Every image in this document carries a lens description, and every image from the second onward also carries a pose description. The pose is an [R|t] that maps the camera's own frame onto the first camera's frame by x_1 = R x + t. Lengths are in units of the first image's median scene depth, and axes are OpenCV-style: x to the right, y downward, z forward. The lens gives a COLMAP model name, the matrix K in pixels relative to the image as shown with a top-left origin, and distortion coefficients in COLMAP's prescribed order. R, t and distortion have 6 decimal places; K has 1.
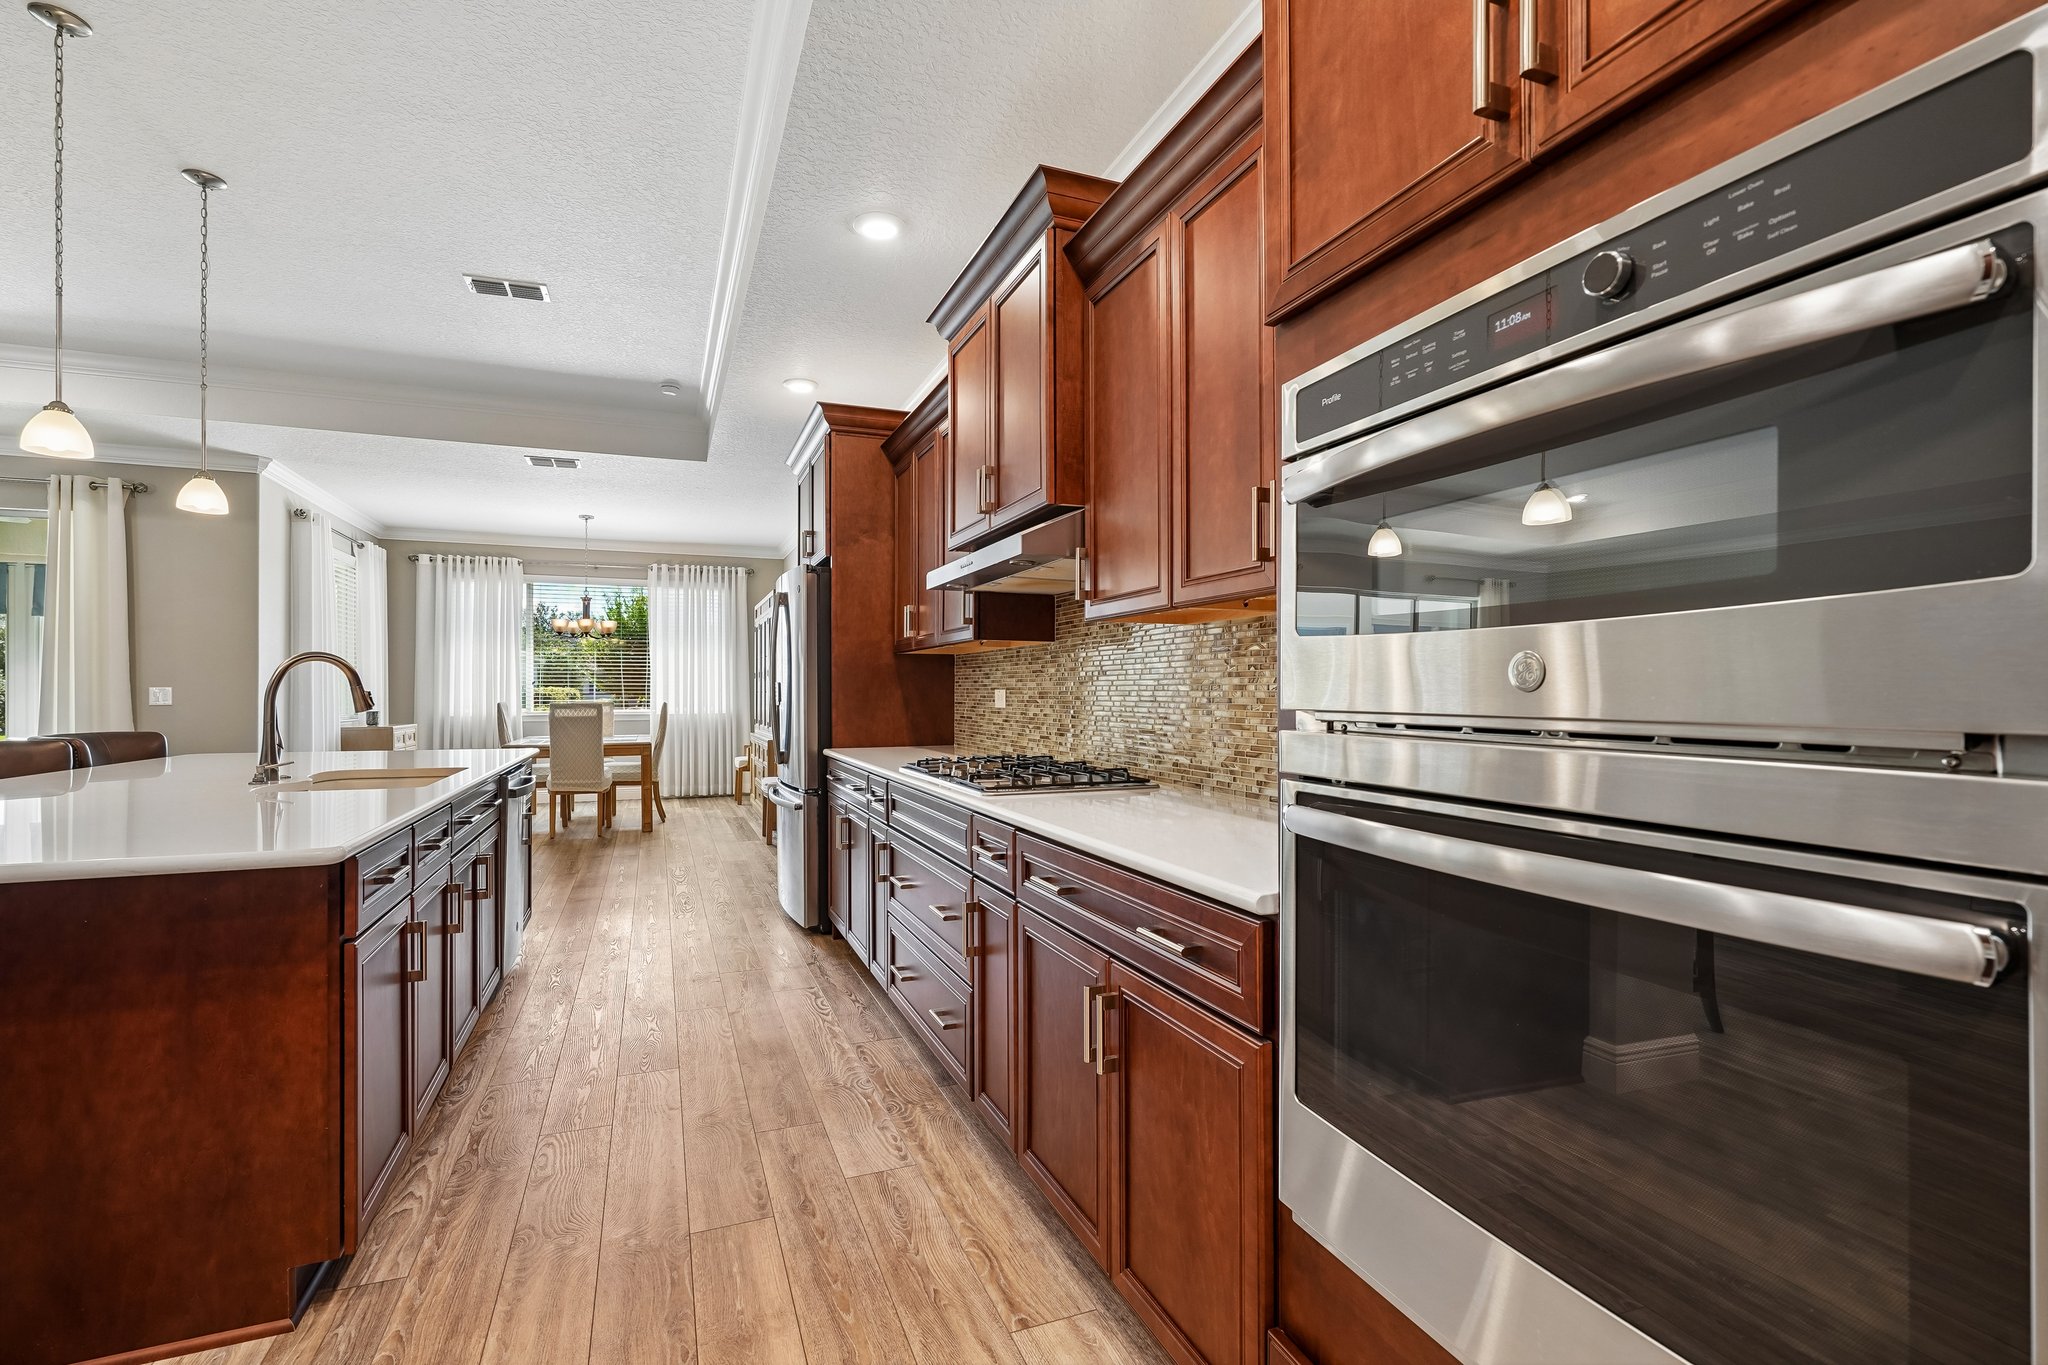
lens RADIAL K [[927.7, 0, 1024.9], [0, 927.7, 687.1], [0, 0, 1]] dist [-0.008096, 0.002888]
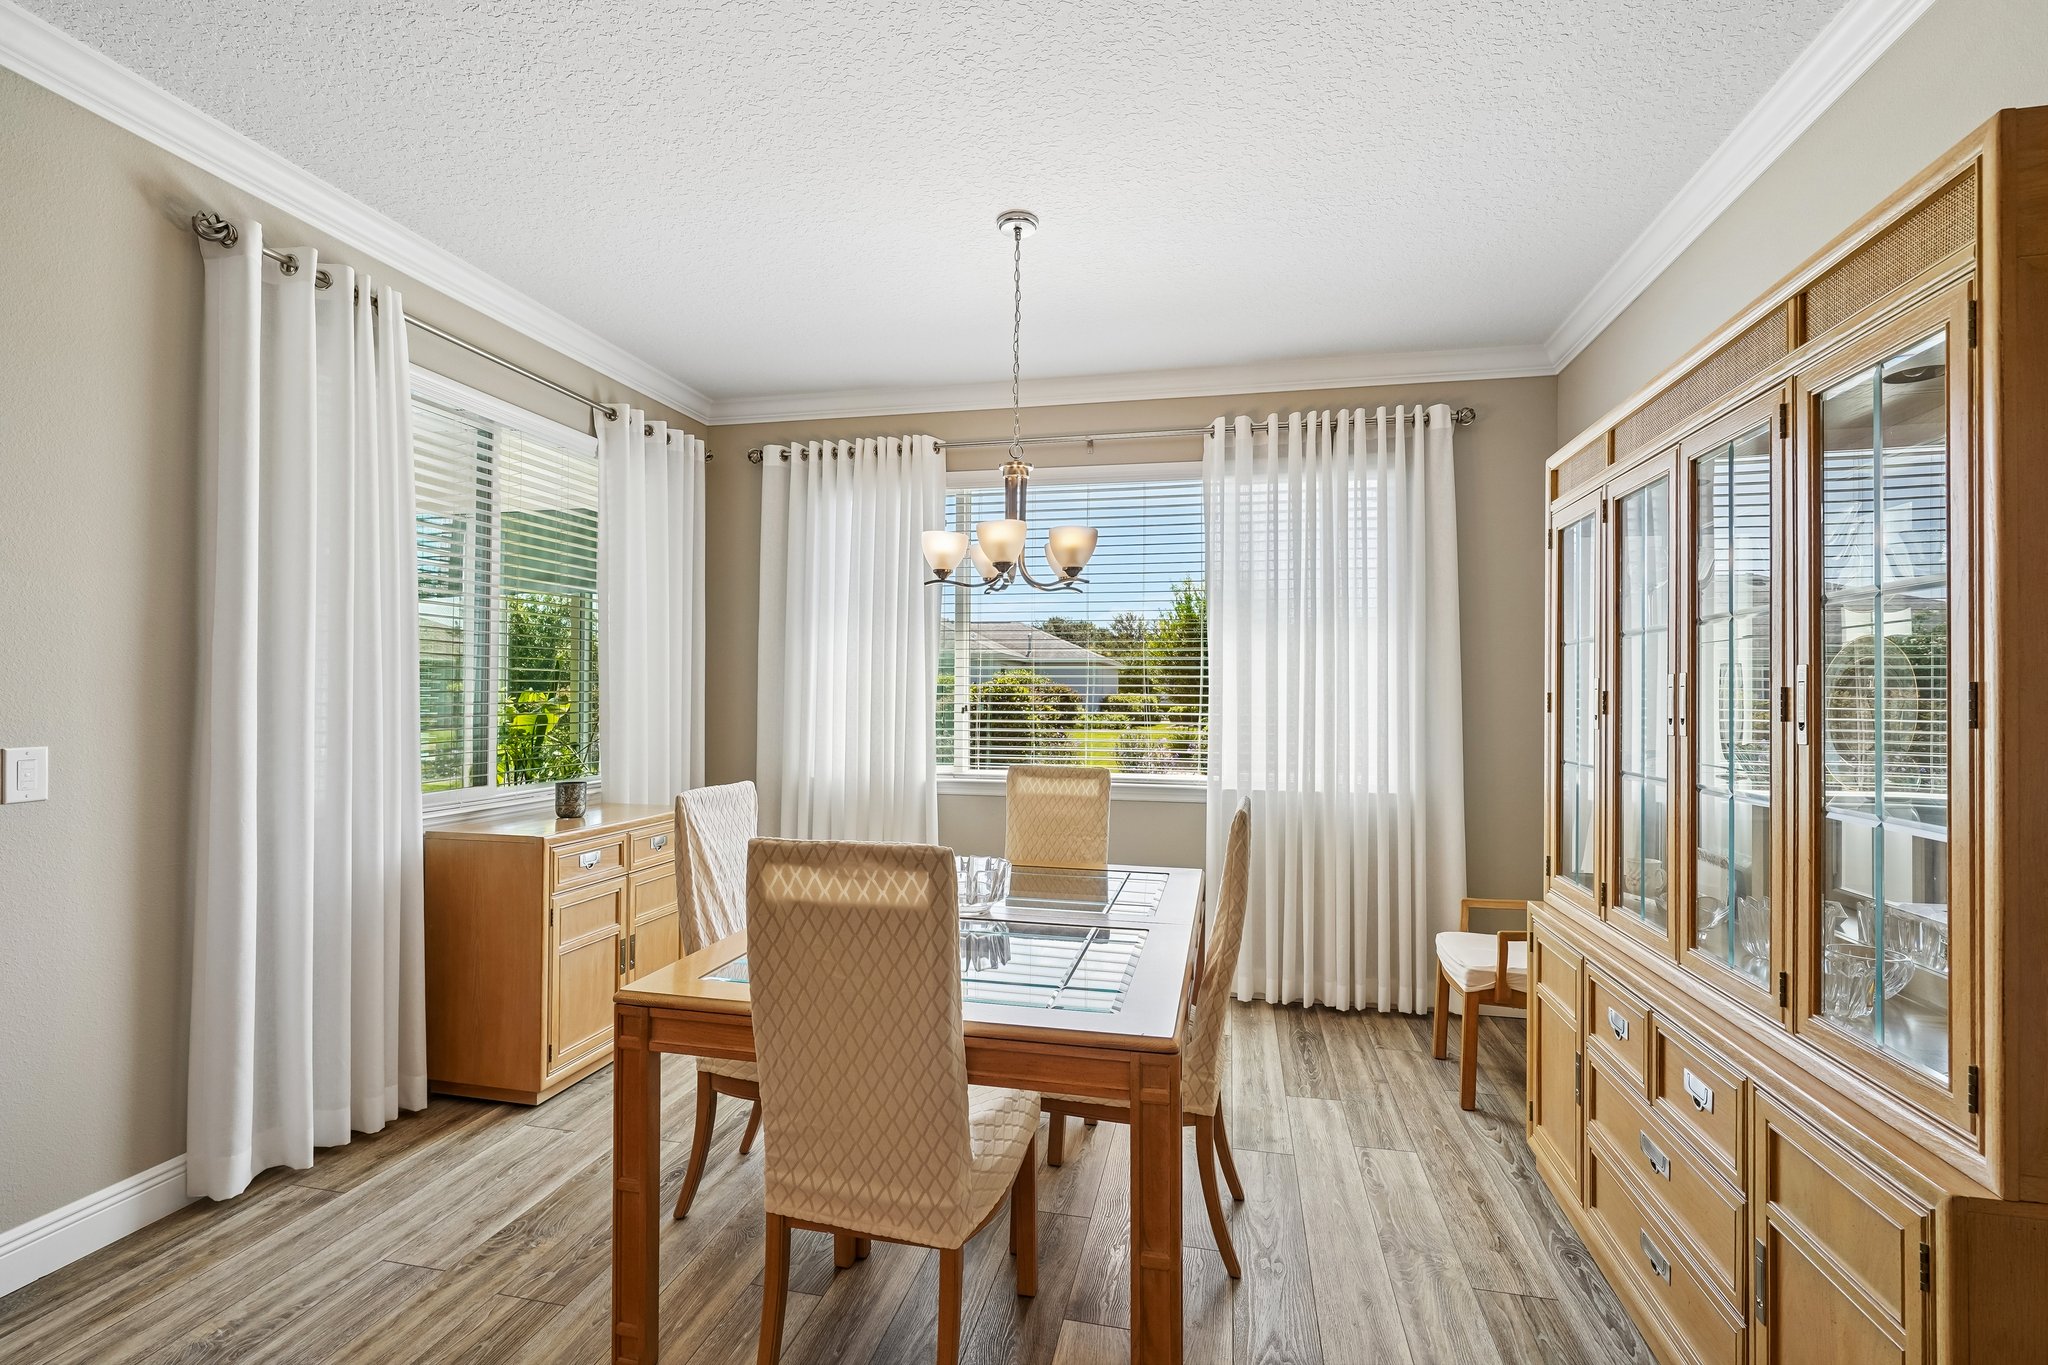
lens RADIAL K [[927.7, 0, 1016.4], [0, 927.7, 690.2], [0, 0, 1]] dist [-0.008096, 0.002888]
pose [[0.820648, 0.004093, -0.571419, -0.617373], [-0.005339, 0.999986, -0.000503, -0.034637], [0.571409, 0.003464, 0.820658, 1.583956]]
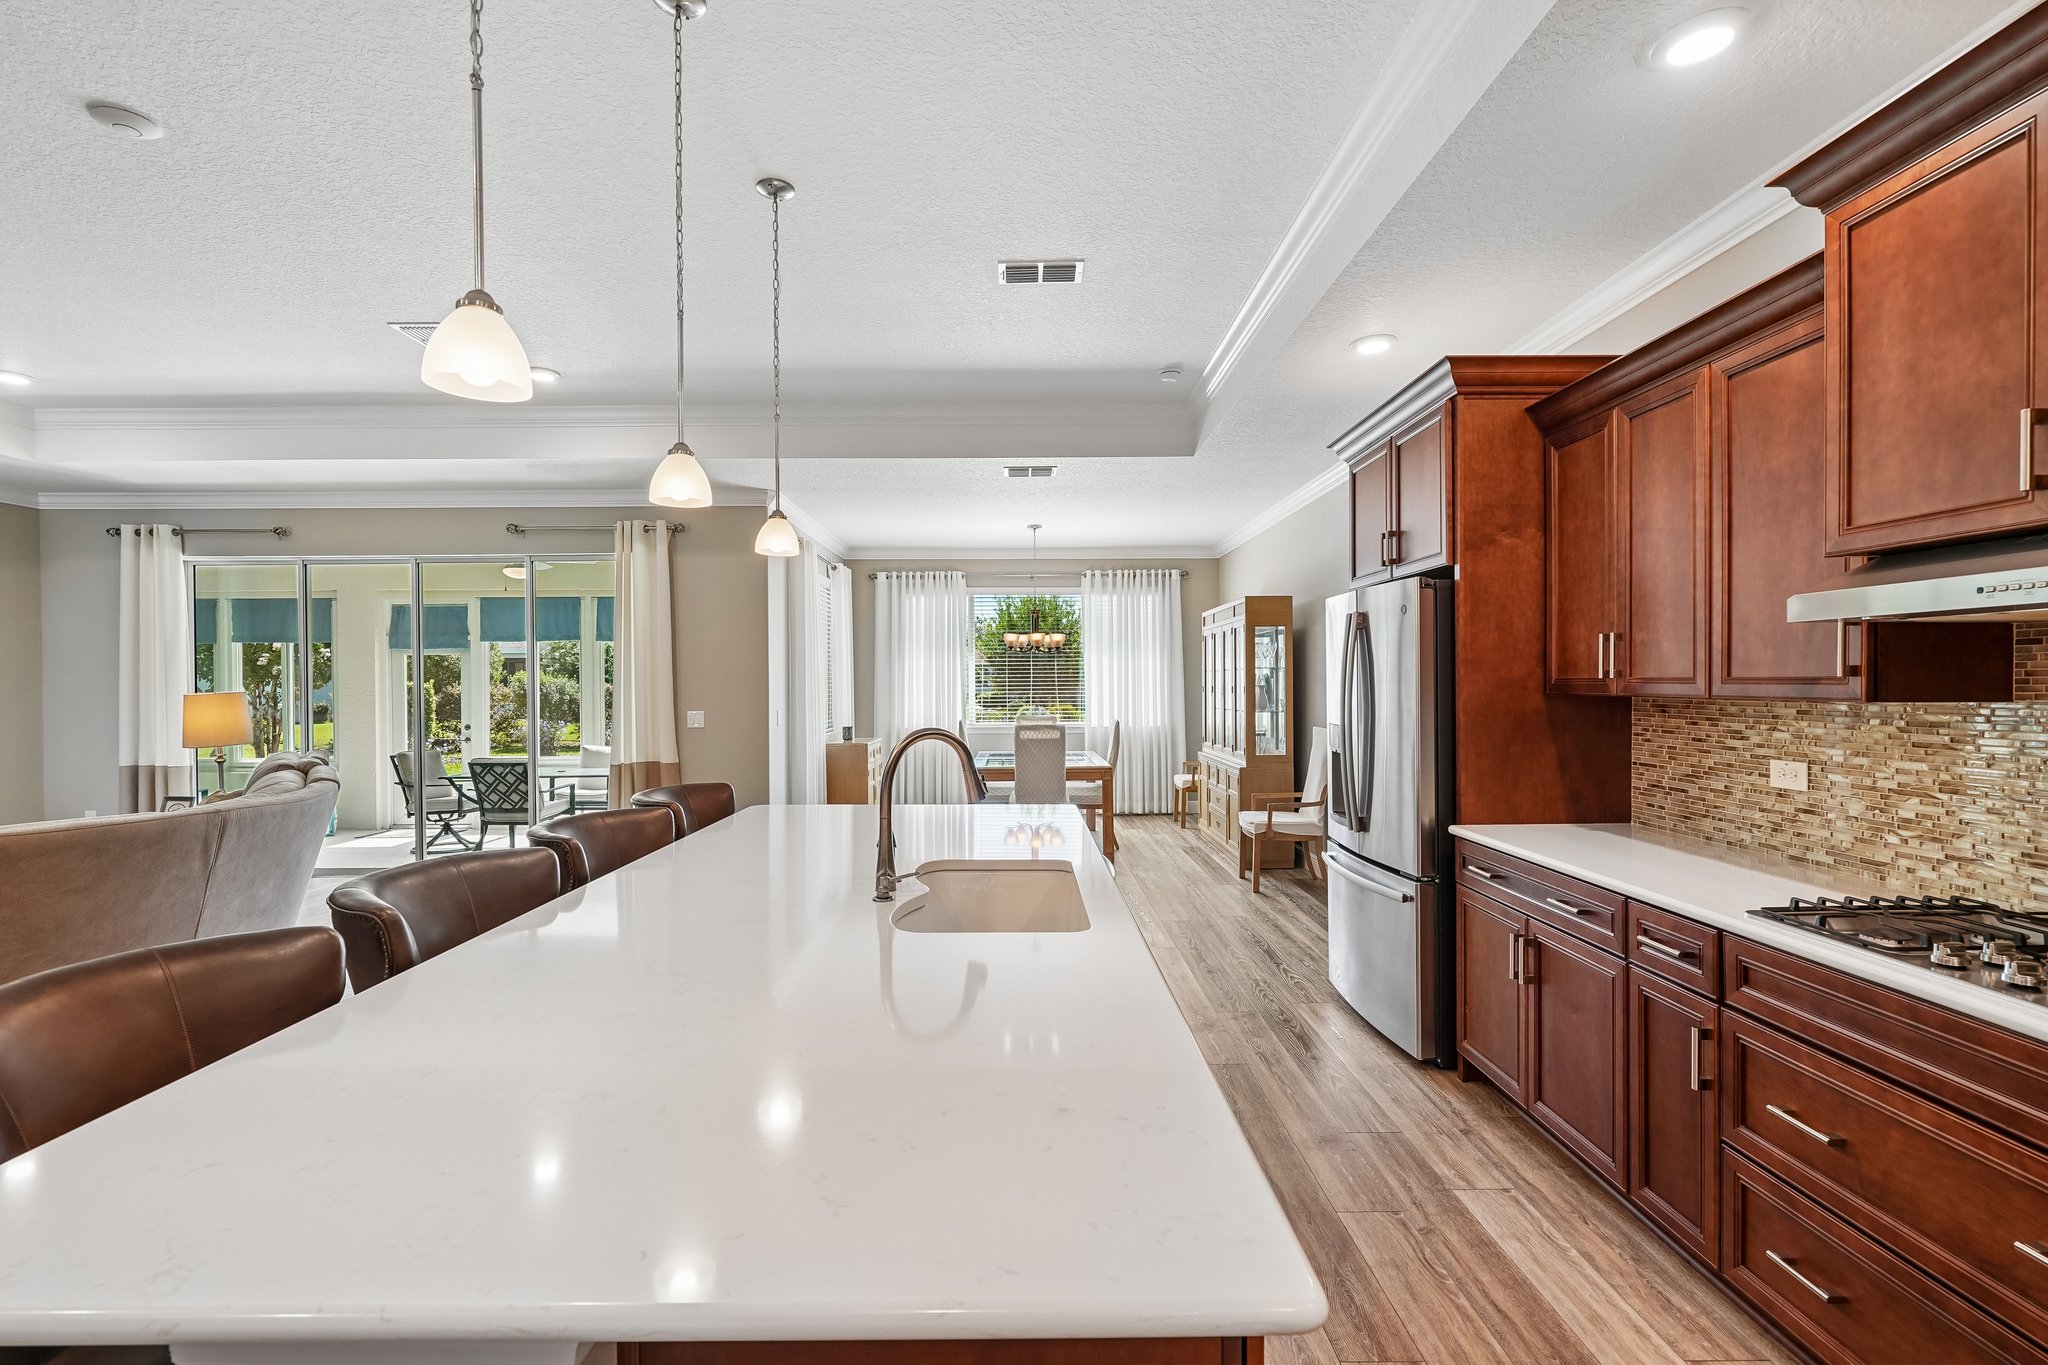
lens RADIAL K [[927.7, 0, 1022.6], [0, 927.7, 687.8], [0, 0, 1]] dist [-0.008096, 0.002888]
pose [[0.930925, -0.001393, -0.365209, -0.289532], [0.005997, 0.999916, 0.011472, -0.059152], [0.365162, -0.012870, 0.930855, 0.204924]]
